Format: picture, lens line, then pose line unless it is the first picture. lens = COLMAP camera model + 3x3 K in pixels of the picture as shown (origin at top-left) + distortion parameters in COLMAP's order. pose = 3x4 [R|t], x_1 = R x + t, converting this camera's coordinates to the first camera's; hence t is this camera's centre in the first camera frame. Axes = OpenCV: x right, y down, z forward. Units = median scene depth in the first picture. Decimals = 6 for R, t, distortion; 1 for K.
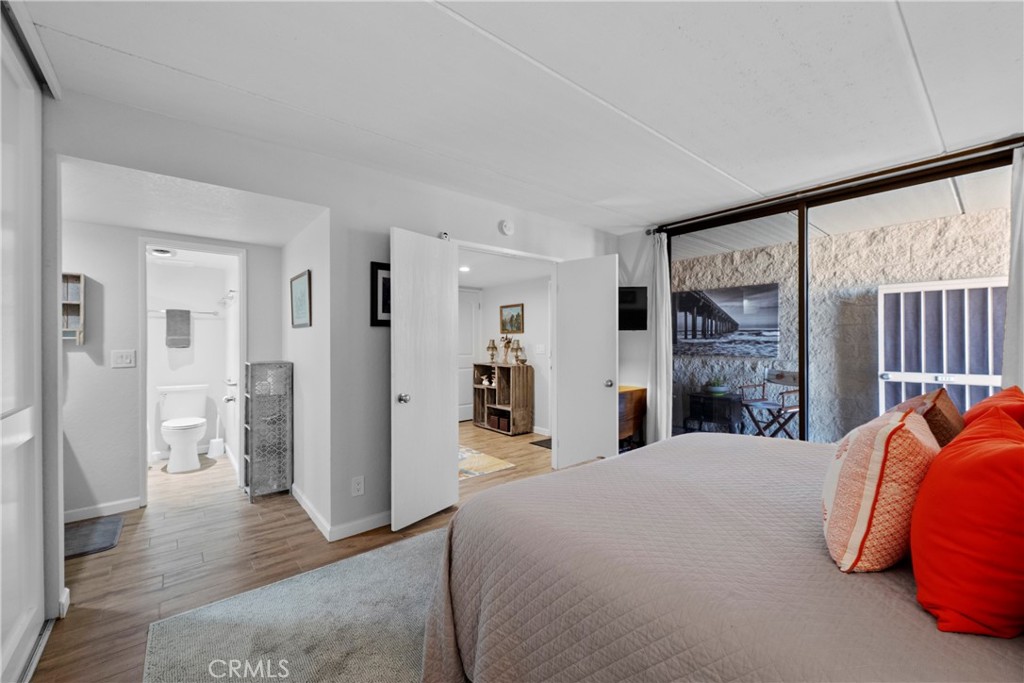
lens RADIAL K [[407.3, 0, 508.0], [0, 407.3, 339.0], [0, 0, 1]] dist [0.002605, -0.000079]
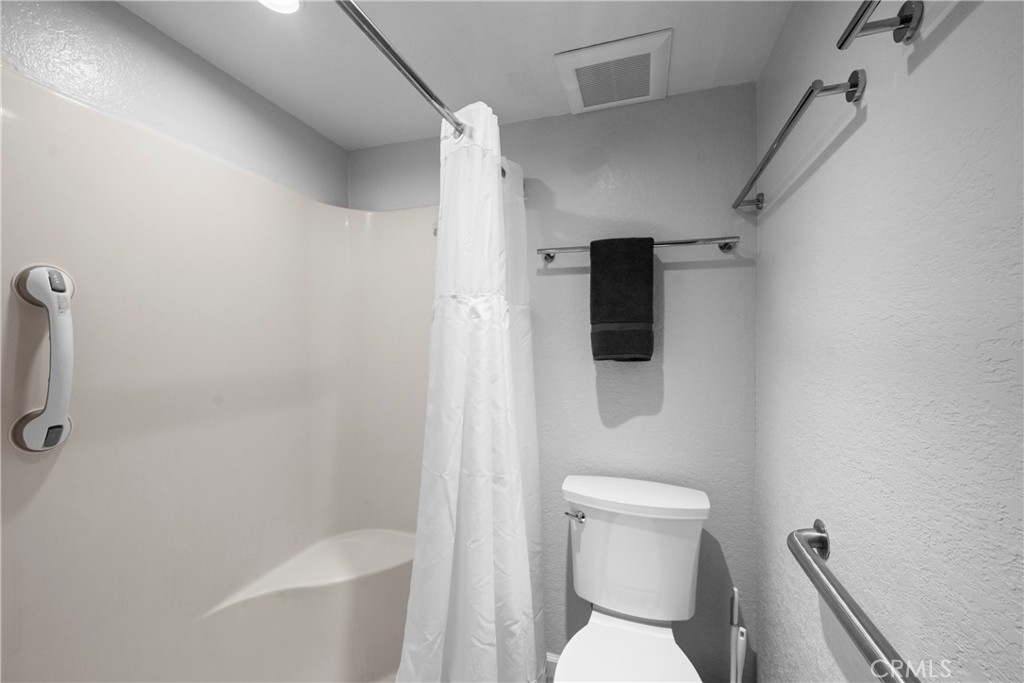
lens RADIAL K [[403.3, 0, 509.9], [0, 403.3, 339.5], [0, 0, 1]] dist [0.000515, 0.000246]
pose [[0.536455, 0.005077, -0.843914, -0.605580], [-0.005204, 0.999983, 0.002708, 0.005273], [0.843913, 0.002939, 0.536472, 0.779101]]
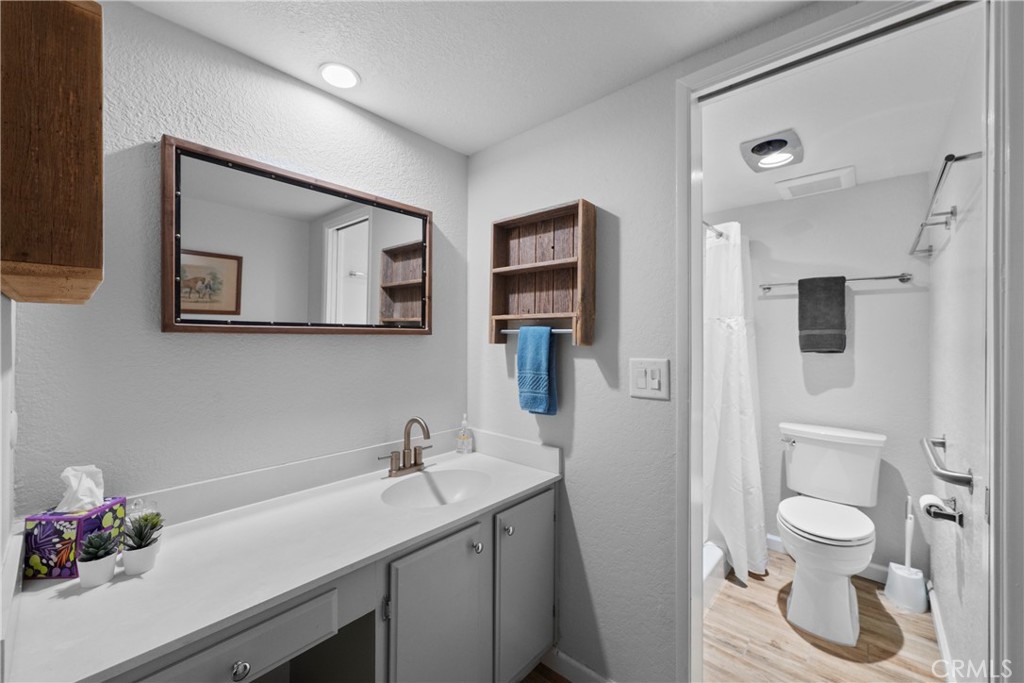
lens RADIAL K [[403.3, 0, 509.9], [0, 403.3, 339.5], [0, 0, 1]] dist [0.000515, 0.000246]
pose [[0.150327, 0.004035, -0.988628, -0.377848], [-0.001540, 0.999991, 0.003847, 0.004053], [0.988635, 0.000944, 0.150332, 0.553661]]
